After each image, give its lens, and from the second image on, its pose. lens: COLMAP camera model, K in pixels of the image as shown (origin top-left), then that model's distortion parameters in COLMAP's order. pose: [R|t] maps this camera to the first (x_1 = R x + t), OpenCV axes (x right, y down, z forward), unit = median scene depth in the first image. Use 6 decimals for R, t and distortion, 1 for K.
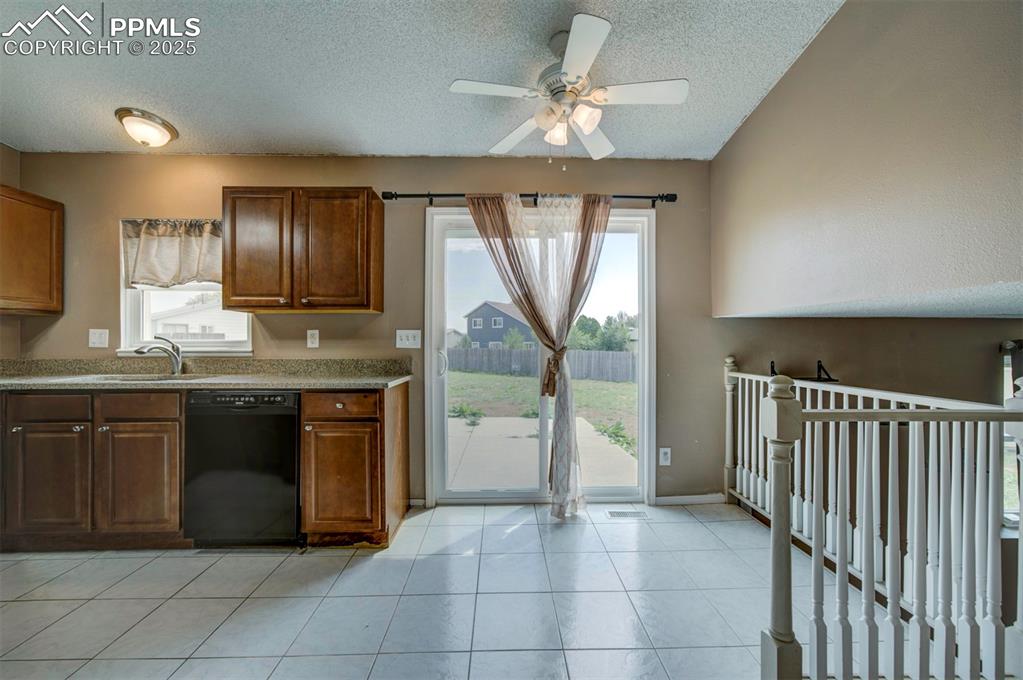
lens RADIAL K [[390.9, 0, 498.9], [0, 390.9, 342.5], [0, 0, 1]] dist [0.000093, 0.000091]
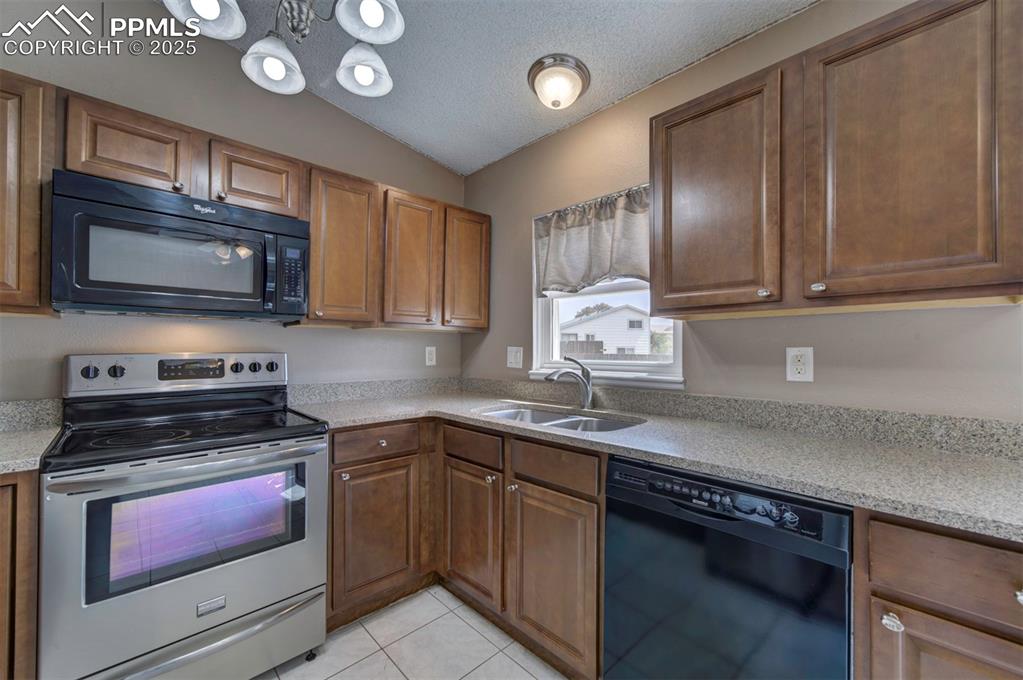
lens RADIAL K [[400.1, 0, 512.6], [0, 400.1, 343.3], [0, 0, 1]] dist [0.000433, 0.000453]
pose [[0.676343, -0.003445, -0.736579, -0.354677], [-0.006091, 0.999929, -0.010270, -0.031147], [0.736562, 0.011432, 0.676274, 0.378103]]
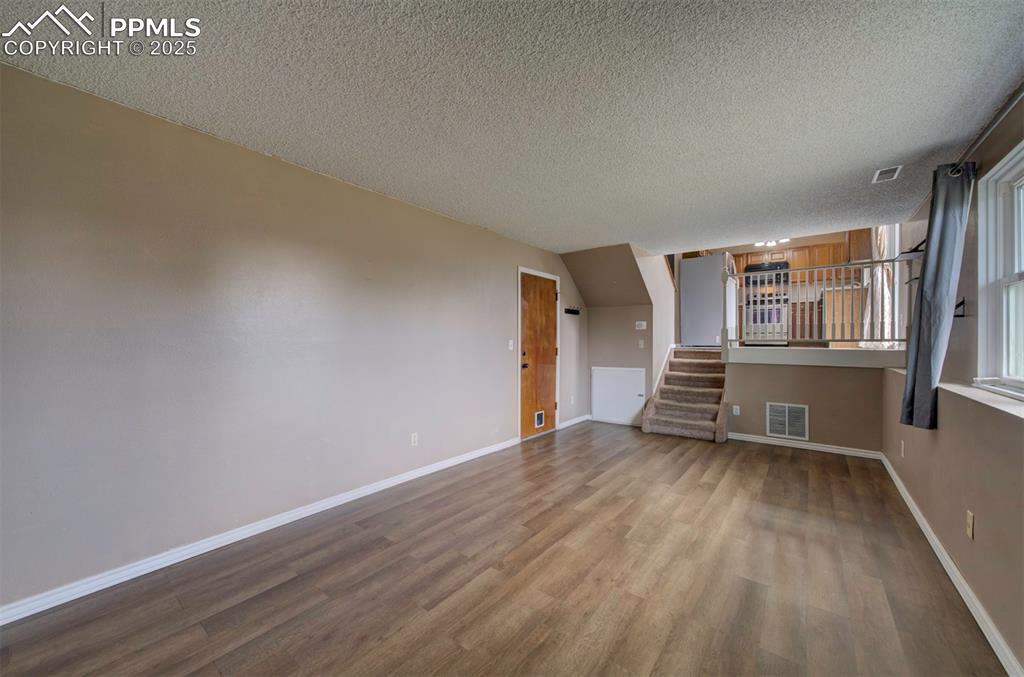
lens RADIAL K [[384.7, 0, 512.5], [0, 384.7, 339.7], [0, 0, 1]] dist [-0.001678, 0.003875]
pose [[-0.623838, 0.003918, -0.781544, 2.598974], [-0.001104, 0.999982, 0.005894, 0.353004], [0.781553, 0.004540, -0.623822, 0.769554]]
